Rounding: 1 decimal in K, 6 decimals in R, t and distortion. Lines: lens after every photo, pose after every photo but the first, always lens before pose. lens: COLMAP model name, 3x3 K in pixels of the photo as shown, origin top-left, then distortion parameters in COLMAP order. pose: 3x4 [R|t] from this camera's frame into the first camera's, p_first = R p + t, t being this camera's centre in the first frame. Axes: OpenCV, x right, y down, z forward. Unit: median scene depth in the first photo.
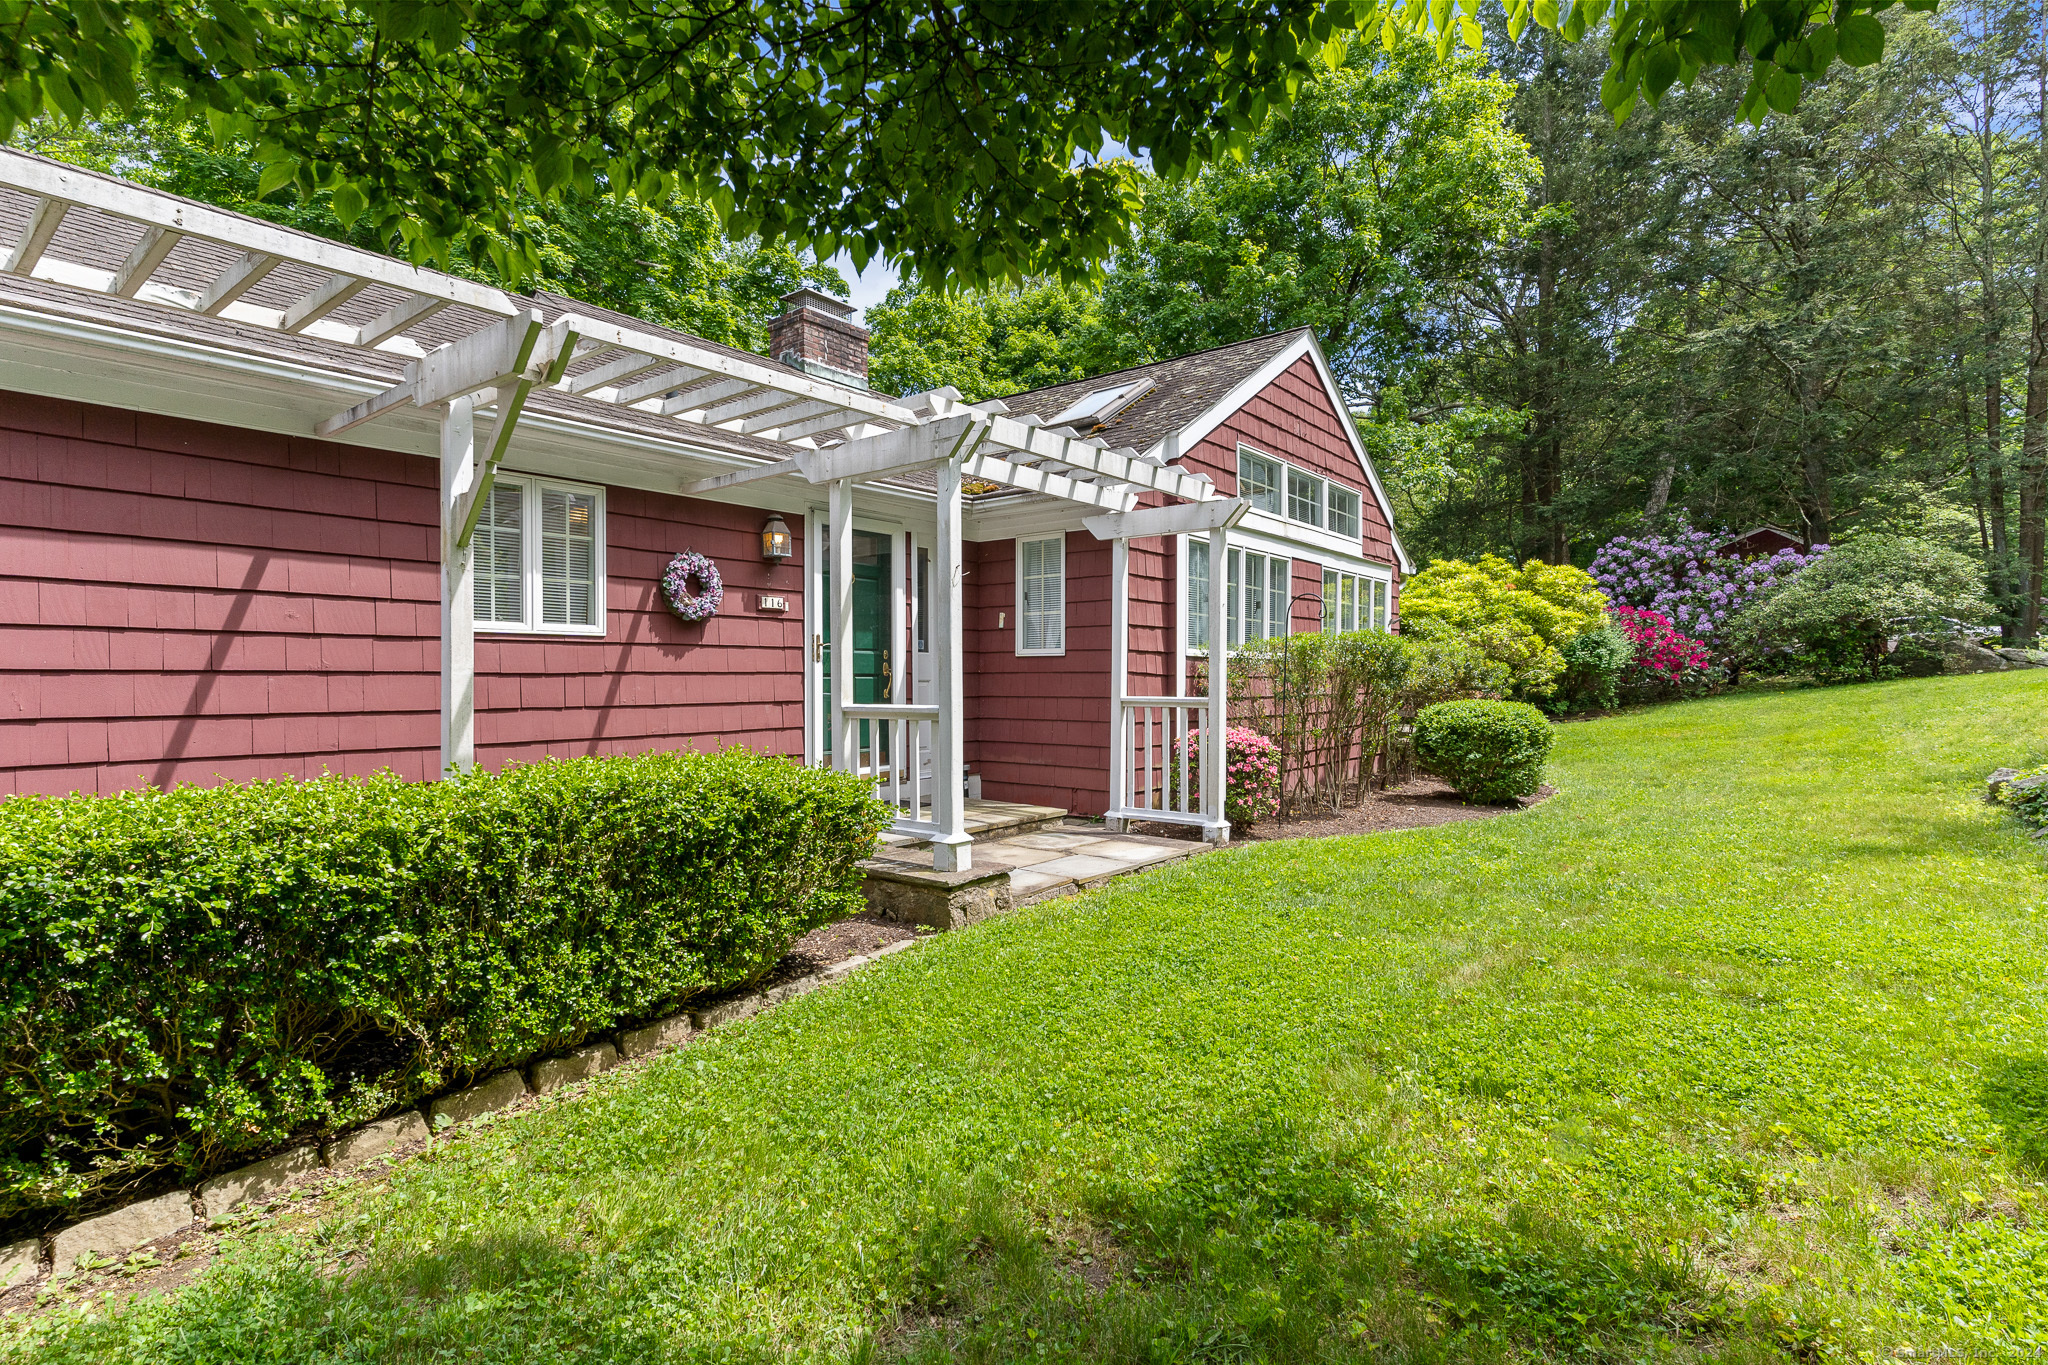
lens RADIAL K [[984.6, 0, 1024.0], [0, 984.6, 682.5], [0, 0, 1]] dist [0.002549, 0.000417]
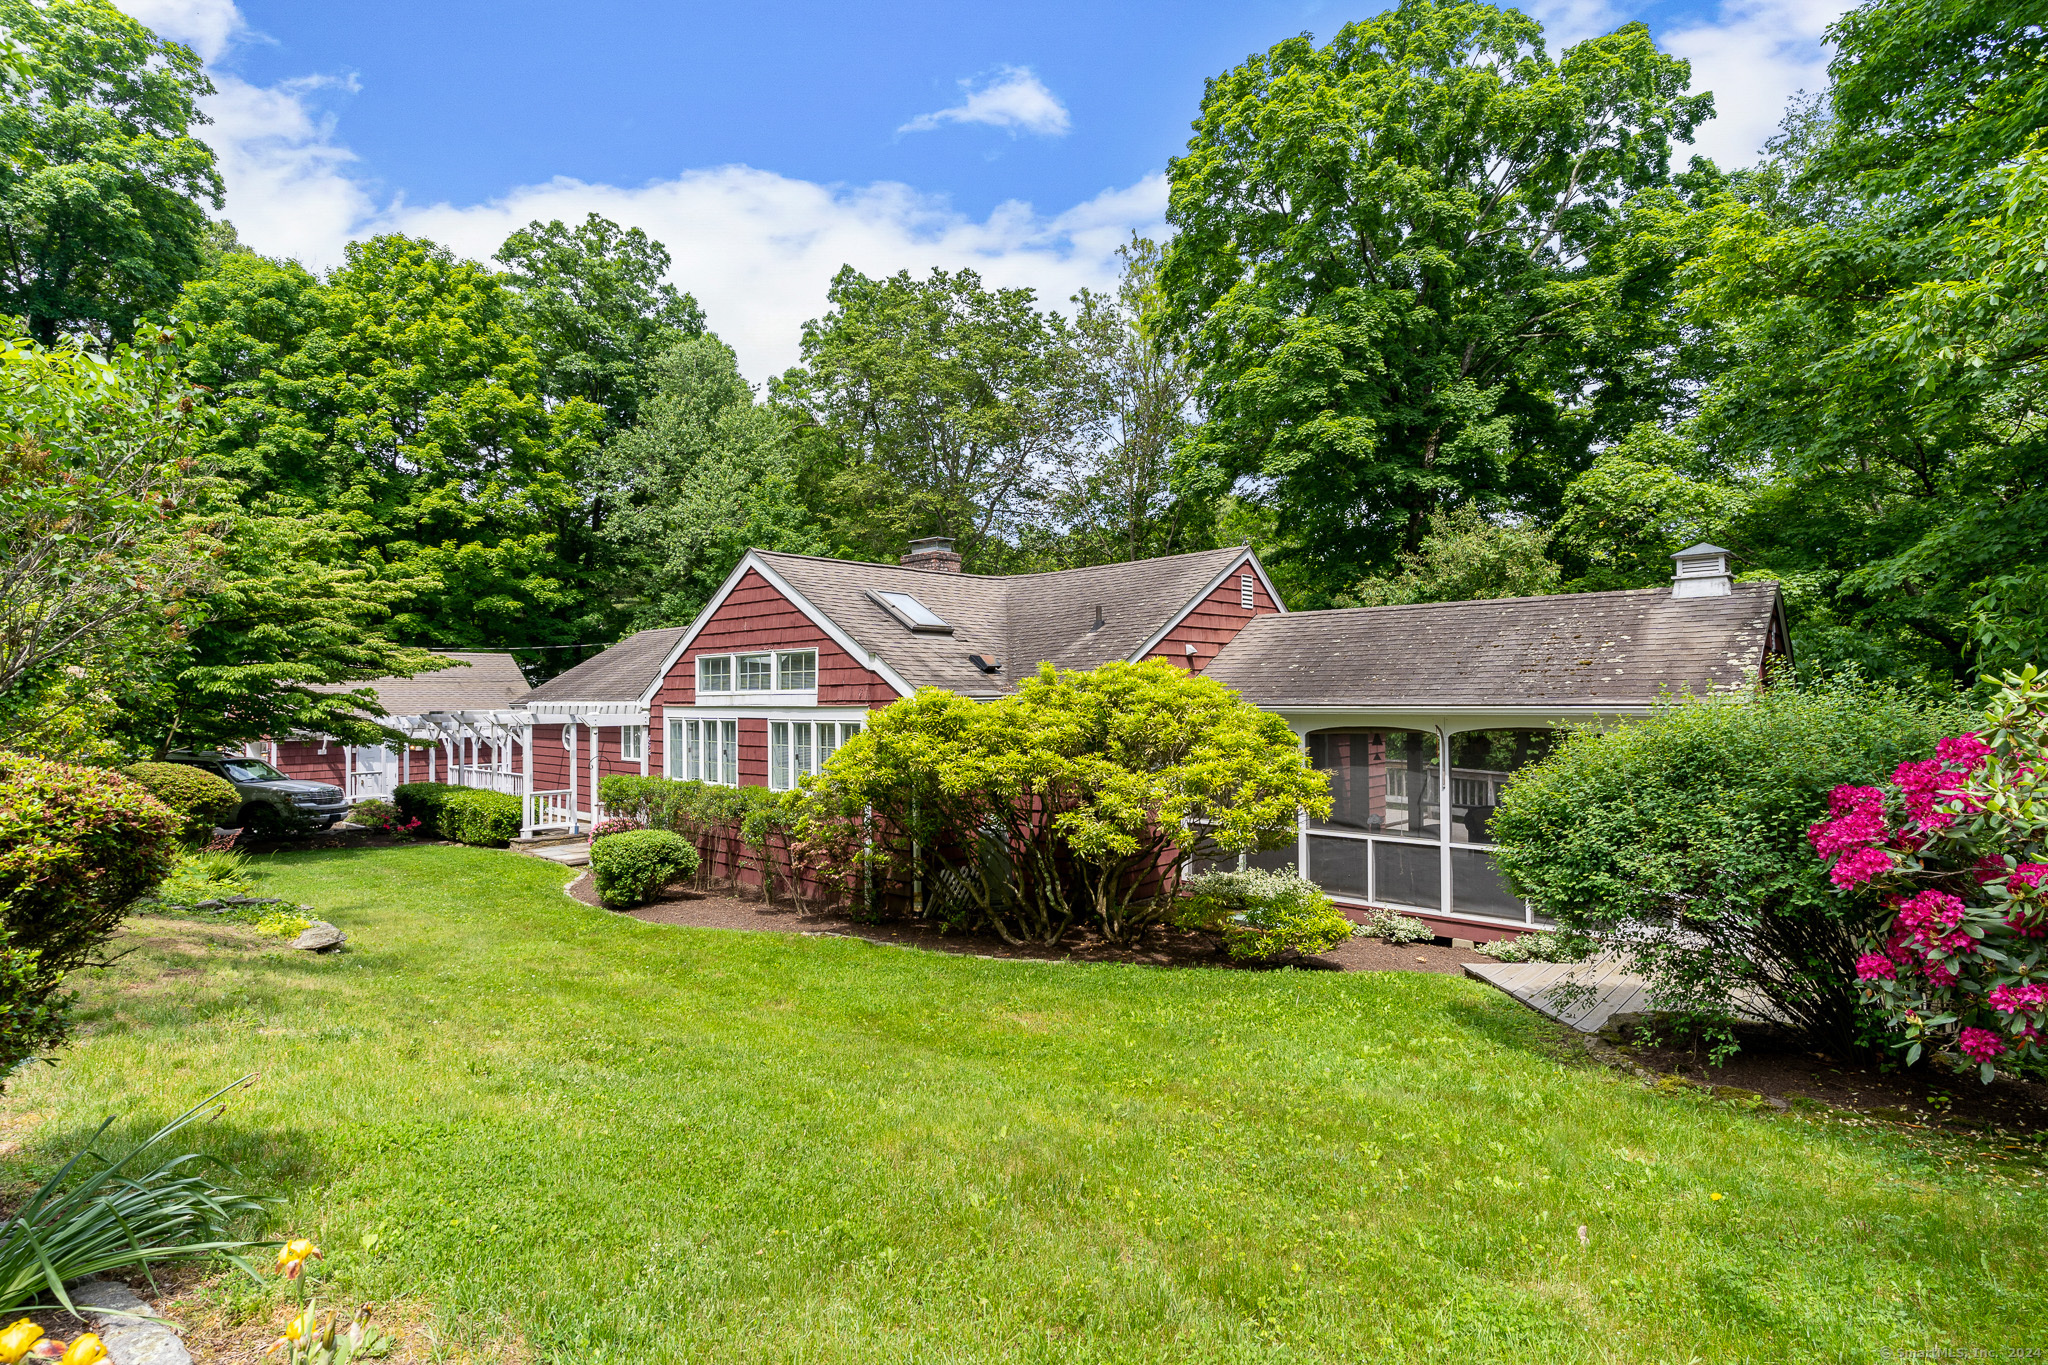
lens RADIAL K [[984.6, 0, 1024.0], [0, 984.6, 682.5], [0, 0, 1]] dist [0.002549, 0.000417]
pose [[-0.055373, -0.017800, -0.998307, 2.478223], [-0.003111, 0.999839, -0.017655, -0.228570], [0.998461, 0.002128, -0.055419, 2.209378]]
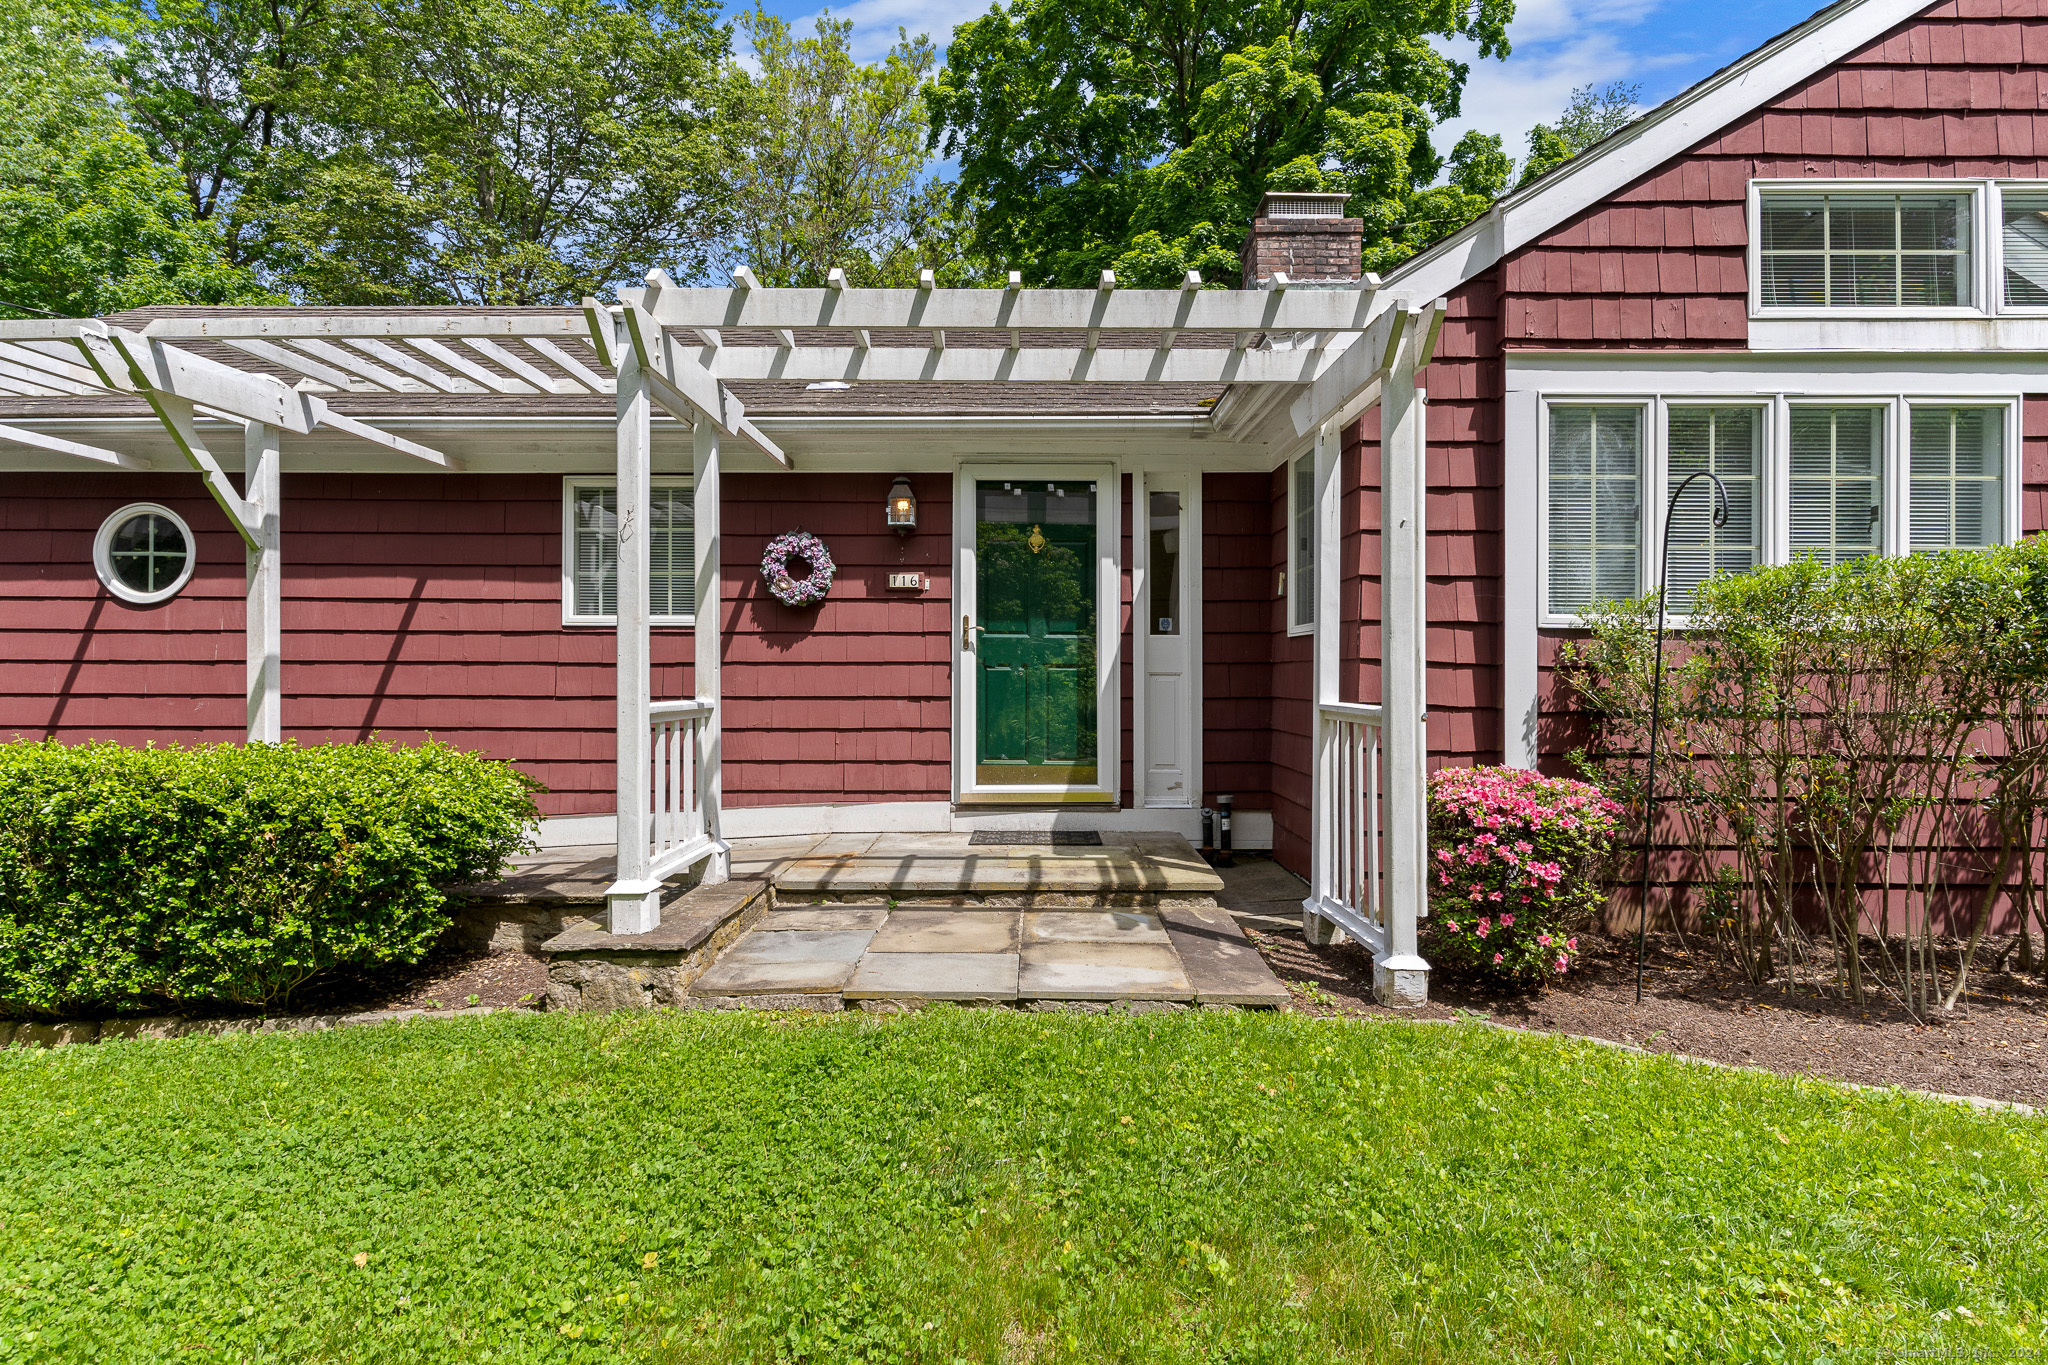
lens RADIAL K [[984.6, 0, 1024.0], [0, 984.6, 682.5], [0, 0, 1]] dist [0.002549, 0.000417]
pose [[0.626803, 0.012916, -0.779071, 0.501601], [-0.007074, 0.999916, 0.010886, -0.002950], [0.779146, -0.001312, 0.626841, 0.569219]]
